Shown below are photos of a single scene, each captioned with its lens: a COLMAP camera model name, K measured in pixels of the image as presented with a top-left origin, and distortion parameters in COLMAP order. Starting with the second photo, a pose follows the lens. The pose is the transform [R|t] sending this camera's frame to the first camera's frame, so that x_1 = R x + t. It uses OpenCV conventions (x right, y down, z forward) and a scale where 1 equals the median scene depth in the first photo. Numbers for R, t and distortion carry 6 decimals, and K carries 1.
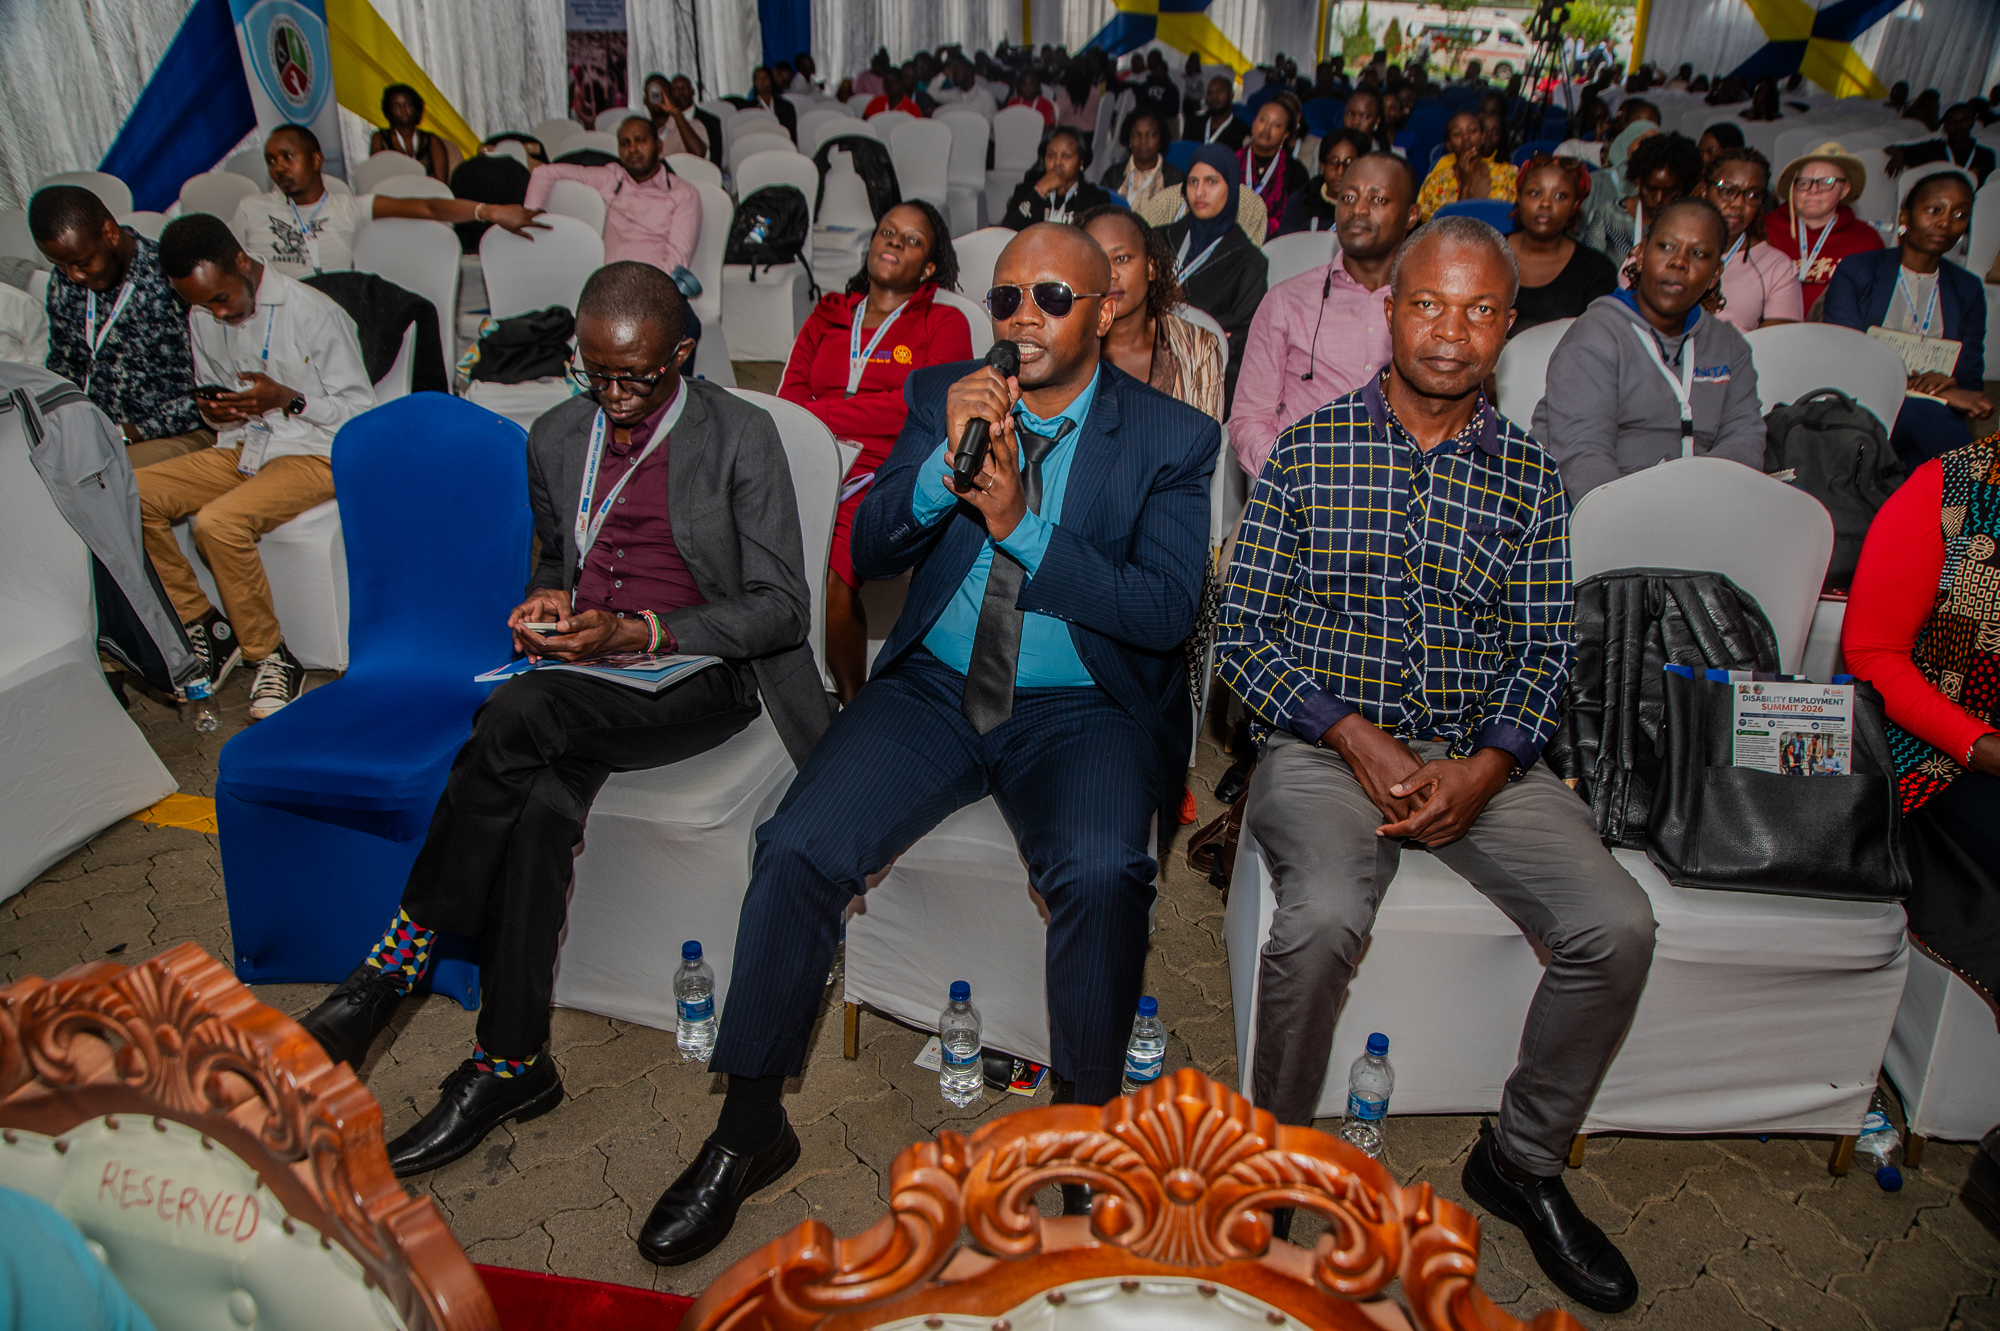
lens RADIAL K [[1489.5, 0, 1000.0], [0, 1489.5, 665.5], [0, 0, 1]] dist [-0.011231, -0.001101]
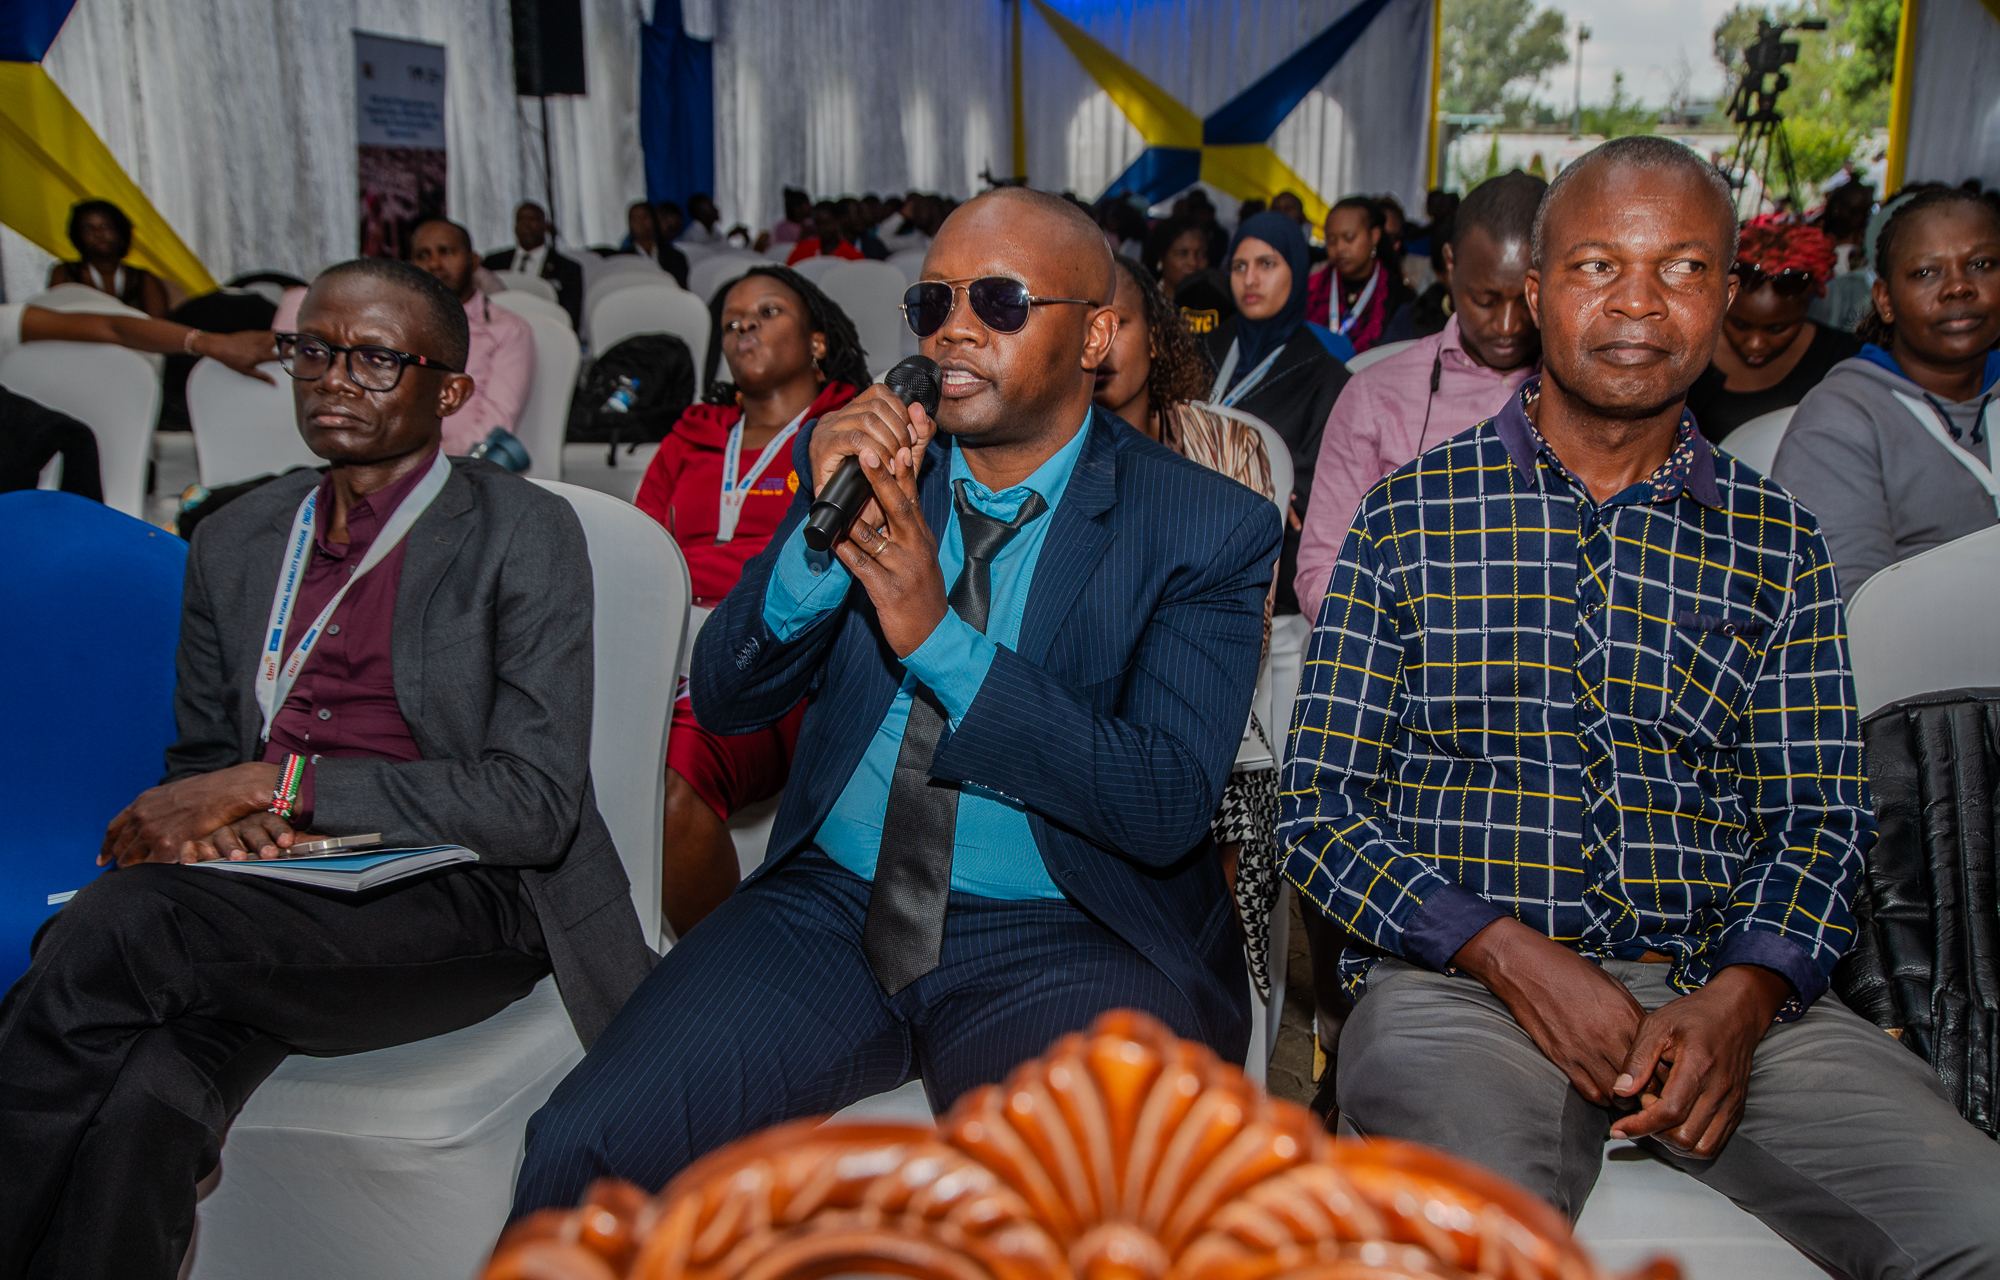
lens RADIAL K [[2180.2, 0, 998.3], [0, 2180.2, 700.5], [0, 0, 1]] dist [-0.018396, 0.471203]
pose [[0.999973, -0.007206, 0.001666, 0.030263], [0.007390, 0.982759, -0.184743, 0.104090], [-0.000306, 0.184750, 0.982785, 0.112082]]
